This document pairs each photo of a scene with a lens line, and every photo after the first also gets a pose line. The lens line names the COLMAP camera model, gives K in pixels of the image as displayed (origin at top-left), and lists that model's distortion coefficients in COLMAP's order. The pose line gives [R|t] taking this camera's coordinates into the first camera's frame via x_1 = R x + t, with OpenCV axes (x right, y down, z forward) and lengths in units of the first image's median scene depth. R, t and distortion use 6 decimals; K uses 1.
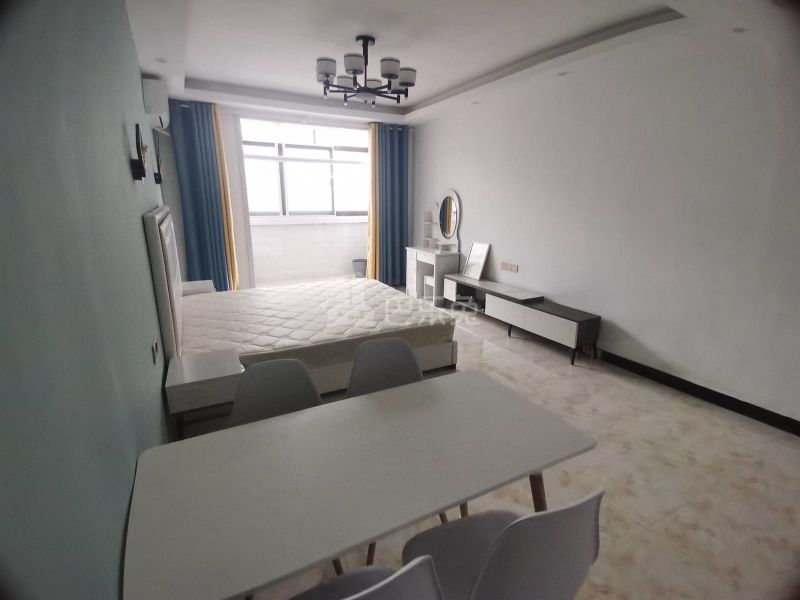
lens RADIAL K [[393.4, 0, 406.2], [0, 393.4, 299.9], [0, 0, 1]] dist [-0.000683, -0.000094]
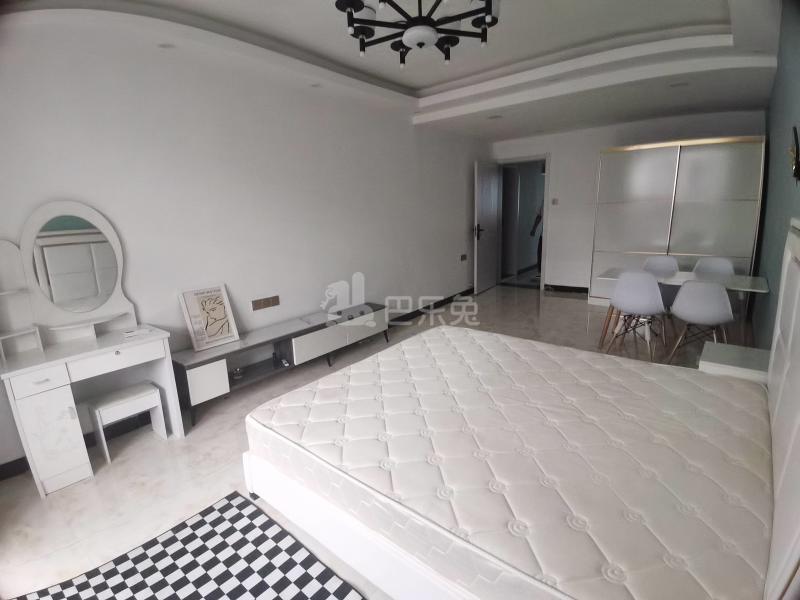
lens RADIAL K [[393.4, 0, 406.2], [0, 393.4, 299.9], [0, 0, 1]] dist [-0.000683, -0.000094]
pose [[-0.402119, -0.194125, 0.894772, -0.510771], [0.273182, 0.907313, 0.319616, -0.251794], [-0.873883, 0.372959, -0.311816, 0.987829]]
